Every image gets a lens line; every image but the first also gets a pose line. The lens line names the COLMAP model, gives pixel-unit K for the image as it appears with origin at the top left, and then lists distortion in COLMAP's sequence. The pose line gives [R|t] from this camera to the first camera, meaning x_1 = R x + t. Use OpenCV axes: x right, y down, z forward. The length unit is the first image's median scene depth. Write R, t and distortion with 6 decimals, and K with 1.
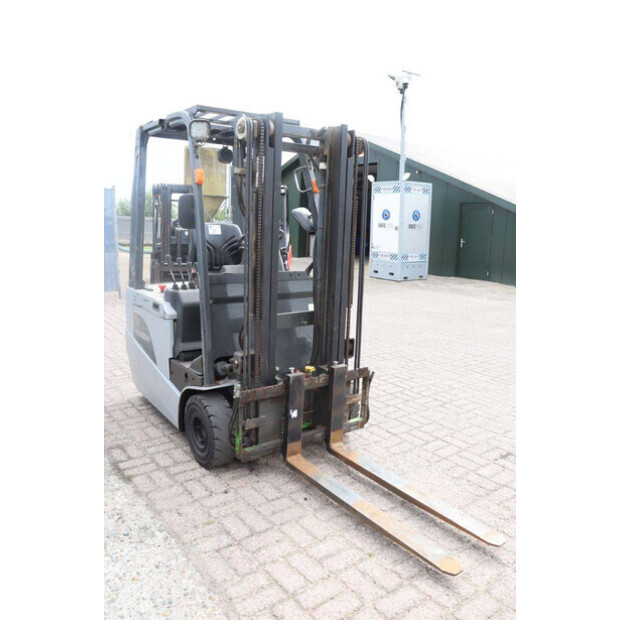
lens RADIAL K [[498.7, 0, 310.0], [0, 498.7, 310.0], [0, 0, 1]] dist [-0.143356, -0.000486]
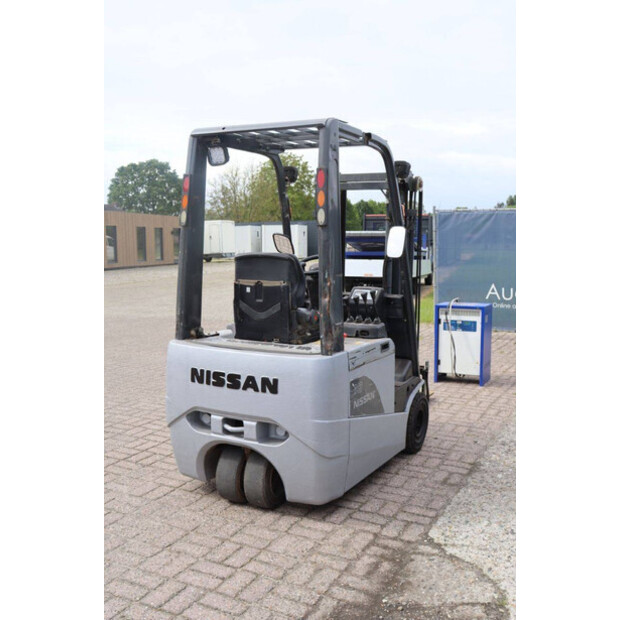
lens RADIAL K [[656.3, 0, 310.0], [0, 656.3, 310.0], [0, 0, 1]] dist [-0.067252, 0.019358]
pose [[-0.425013, -0.137570, 0.894672, -1.505132], [0.126756, 0.969600, 0.209307, -0.391110], [-0.896268, 0.202363, -0.394655, 1.805238]]
